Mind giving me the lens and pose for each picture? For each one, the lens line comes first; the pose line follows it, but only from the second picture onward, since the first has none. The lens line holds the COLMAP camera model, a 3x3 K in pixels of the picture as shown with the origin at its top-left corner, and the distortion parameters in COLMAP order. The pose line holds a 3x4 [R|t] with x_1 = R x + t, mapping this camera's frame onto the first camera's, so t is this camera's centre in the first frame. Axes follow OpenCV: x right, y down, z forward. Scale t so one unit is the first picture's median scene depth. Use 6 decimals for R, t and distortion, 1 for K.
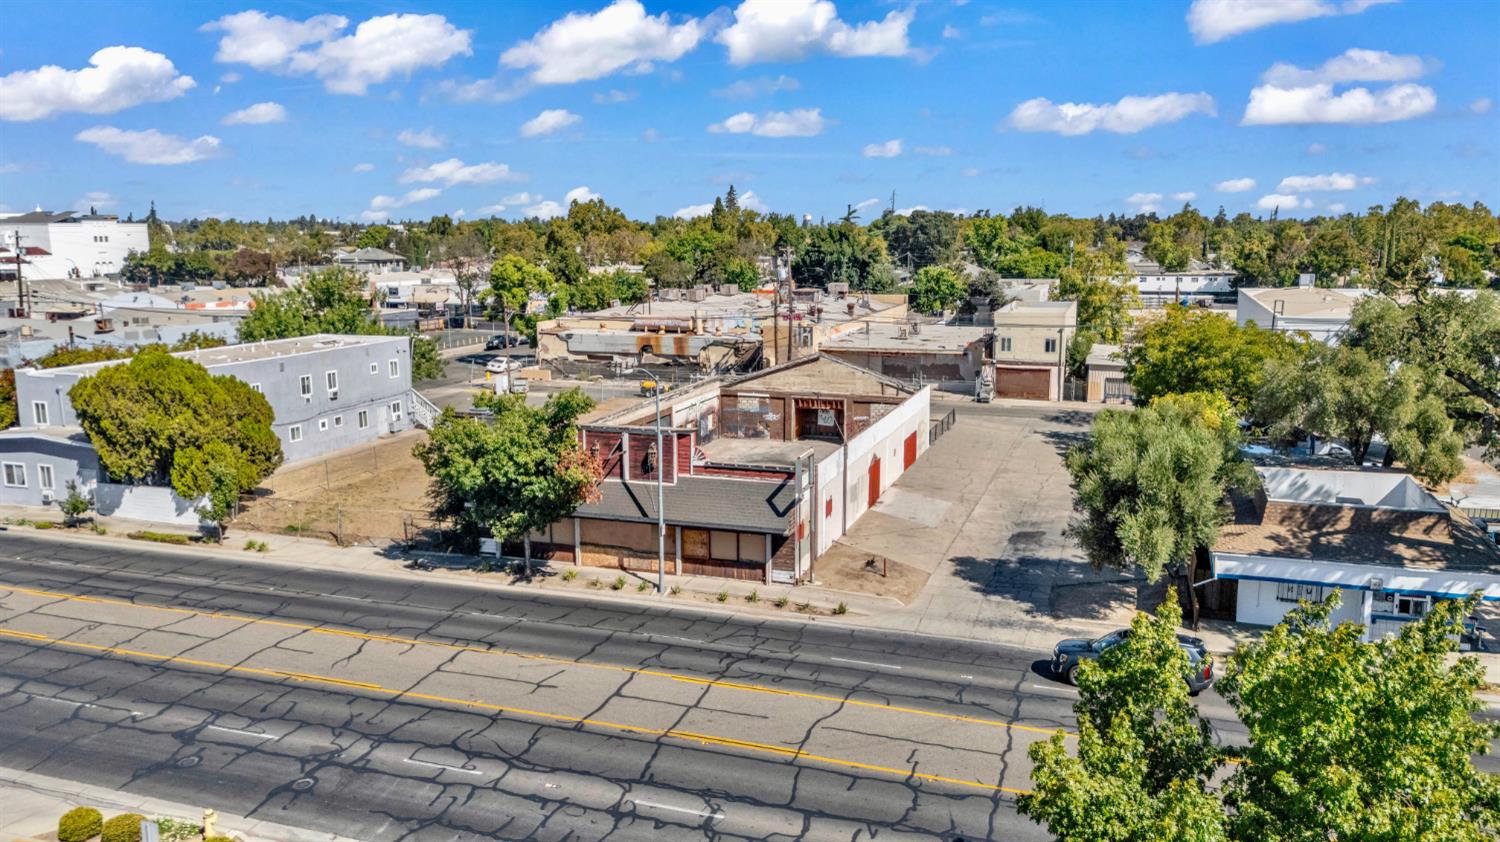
lens RADIAL K [[1097.1, 0, 750.0], [0, 1097.1, 421.0], [0, 0, 1]] dist [0.084314, -0.107174]
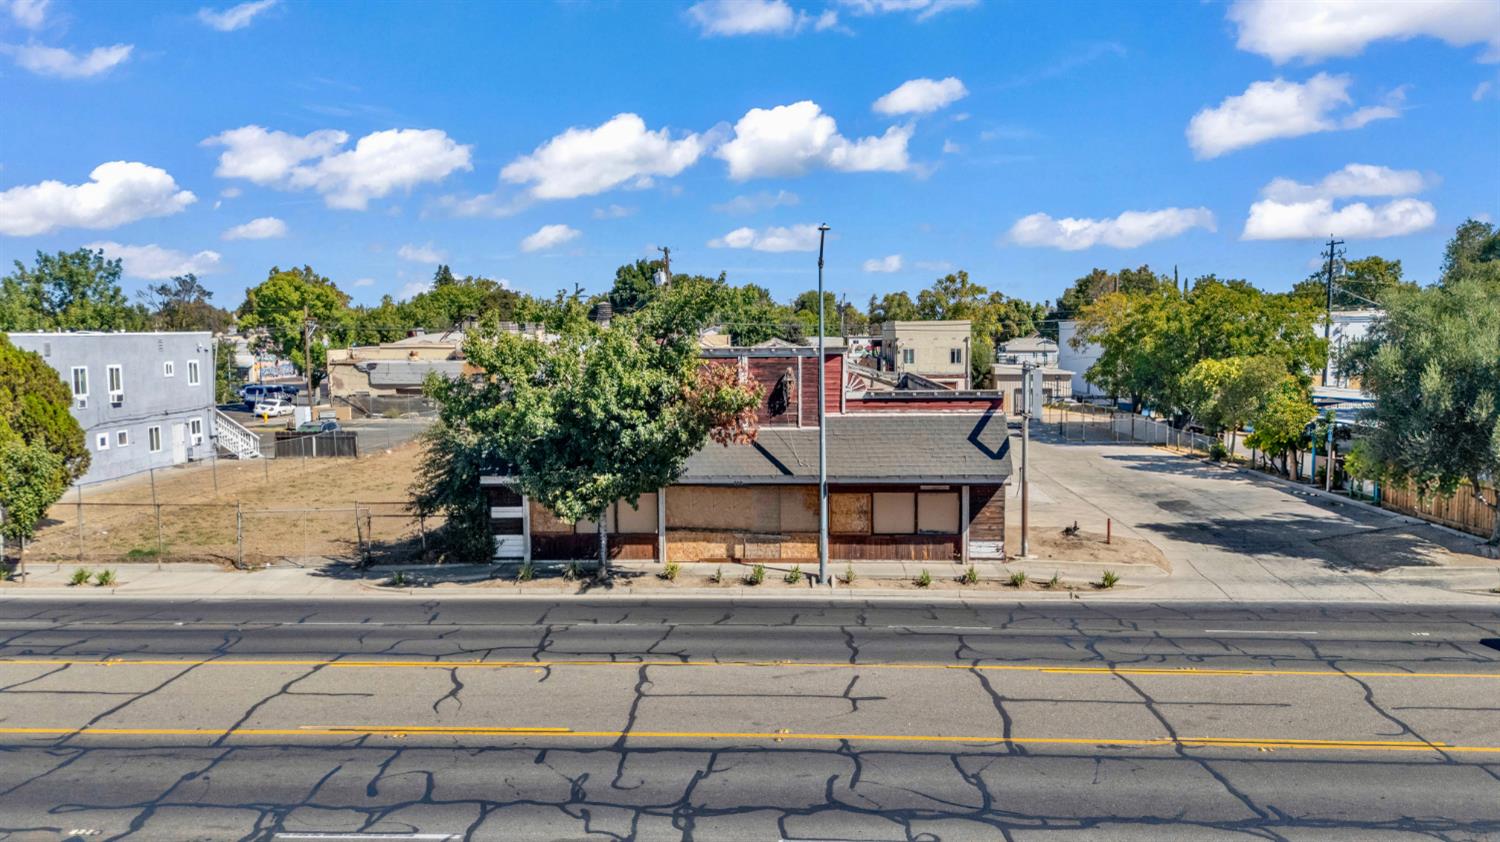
lens RADIAL K [[1099.2, 0, 750.0], [0, 1099.2, 421.0], [0, 0, 1]] dist [0.073120, -0.074620]
pose [[0.959545, -0.024471, 0.280491, -0.278774], [0.049991, 0.995195, -0.084193, 0.100009], [-0.277083, 0.094809, 0.956157, 0.321716]]
